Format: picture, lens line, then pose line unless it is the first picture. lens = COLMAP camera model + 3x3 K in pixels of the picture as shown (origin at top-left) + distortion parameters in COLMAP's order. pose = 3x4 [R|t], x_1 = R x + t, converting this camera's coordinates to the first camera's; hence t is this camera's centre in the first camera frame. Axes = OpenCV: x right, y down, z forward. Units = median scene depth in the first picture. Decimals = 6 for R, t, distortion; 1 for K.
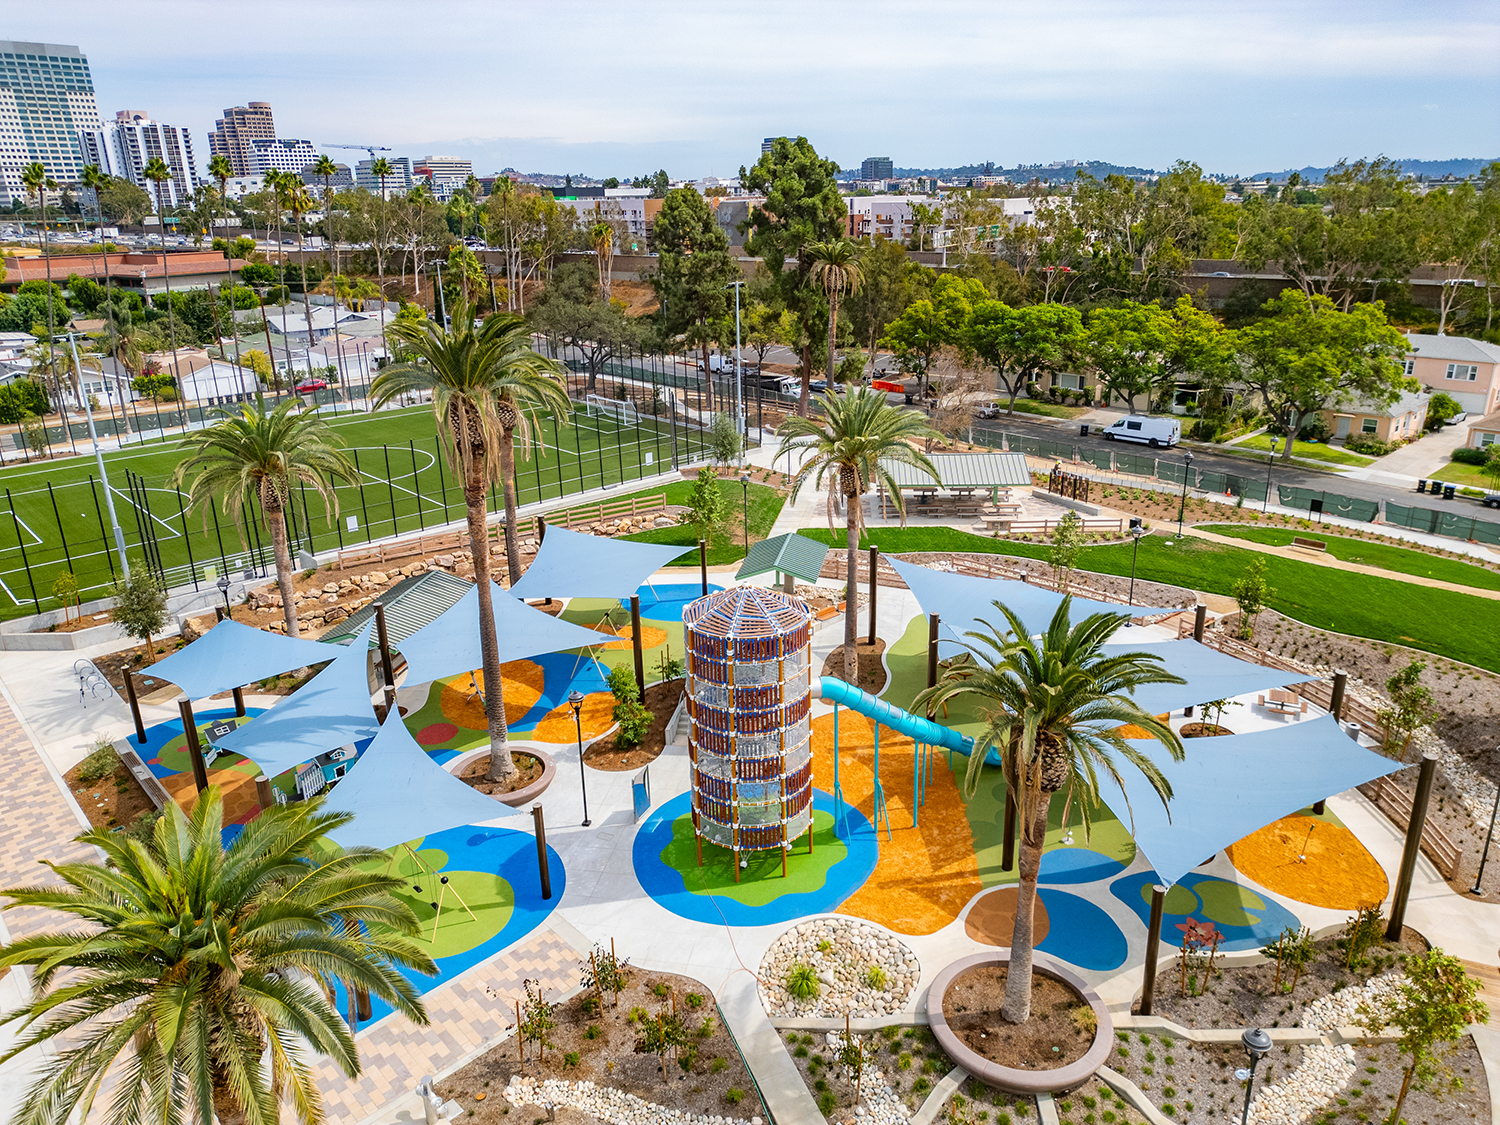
lens RADIAL K [[1052.9, 0, 750.0], [0, 1052.9, 562.5], [0, 0, 1]] dist [0.040683, -0.001137]
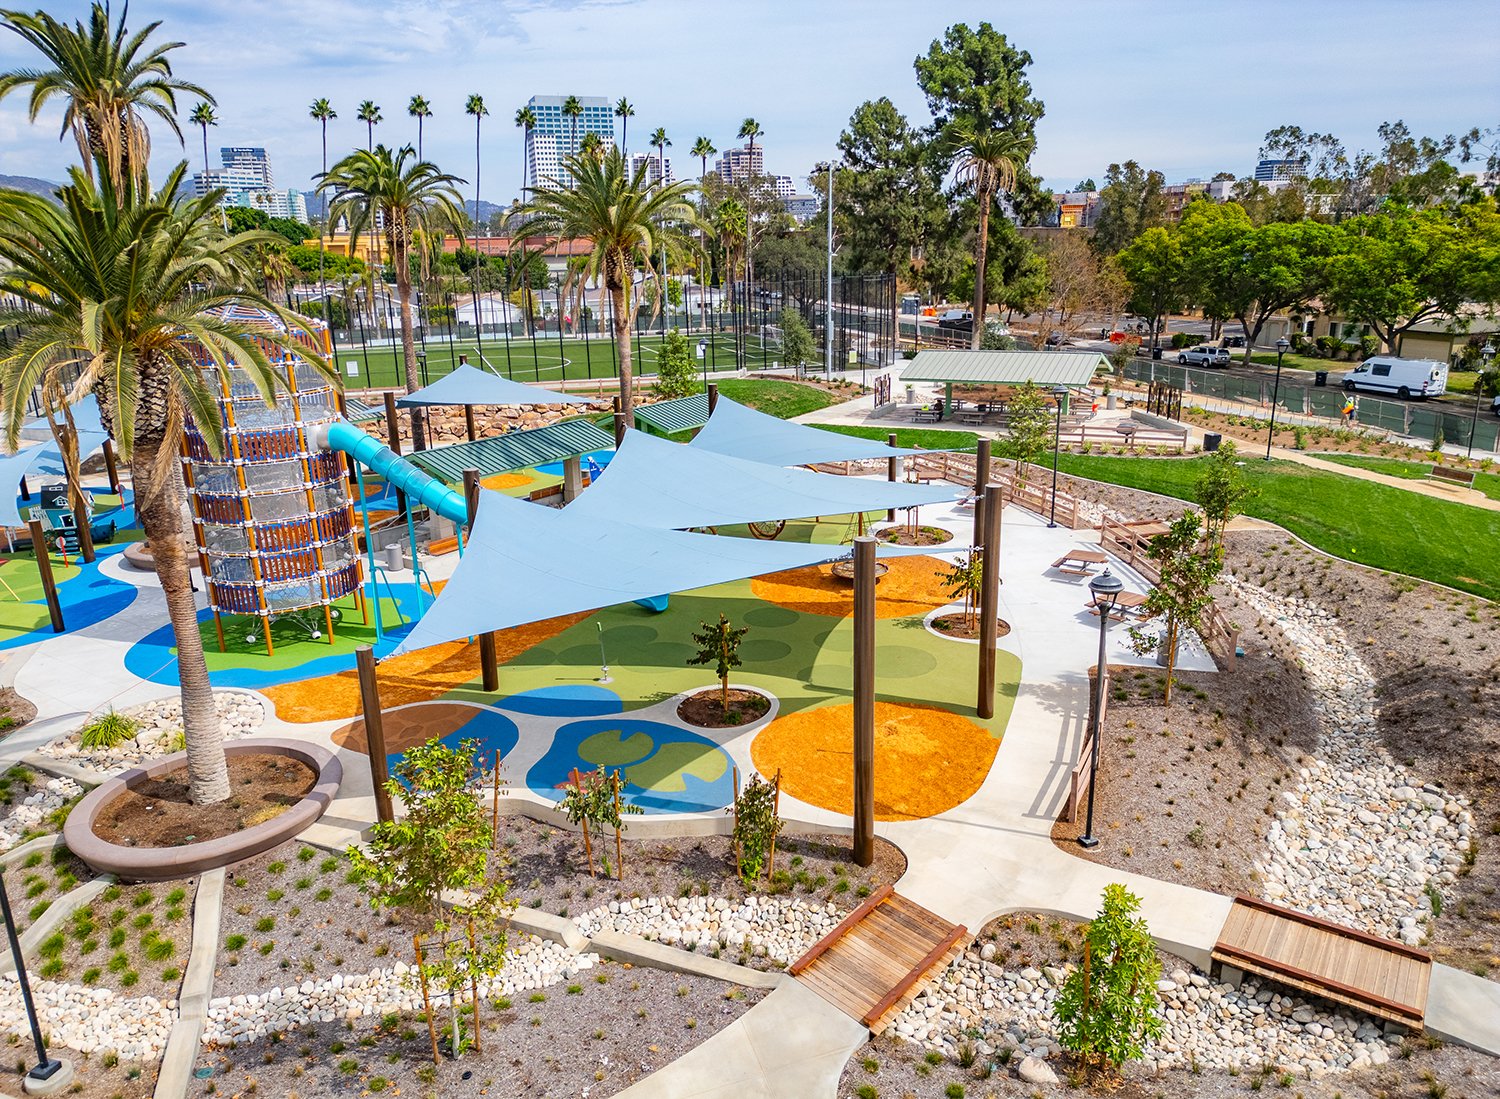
lens RADIAL K [[1069.3, 0, 750.0], [0, 1069.3, 549.5], [0, 0, 1]] dist [0.035021, -0.000948]
pose [[0.910733, 0.114679, -0.396755, 0.269585], [-0.132800, 0.990972, -0.018404, 0.067017], [0.391063, 0.069450, 0.917740, 0.136339]]
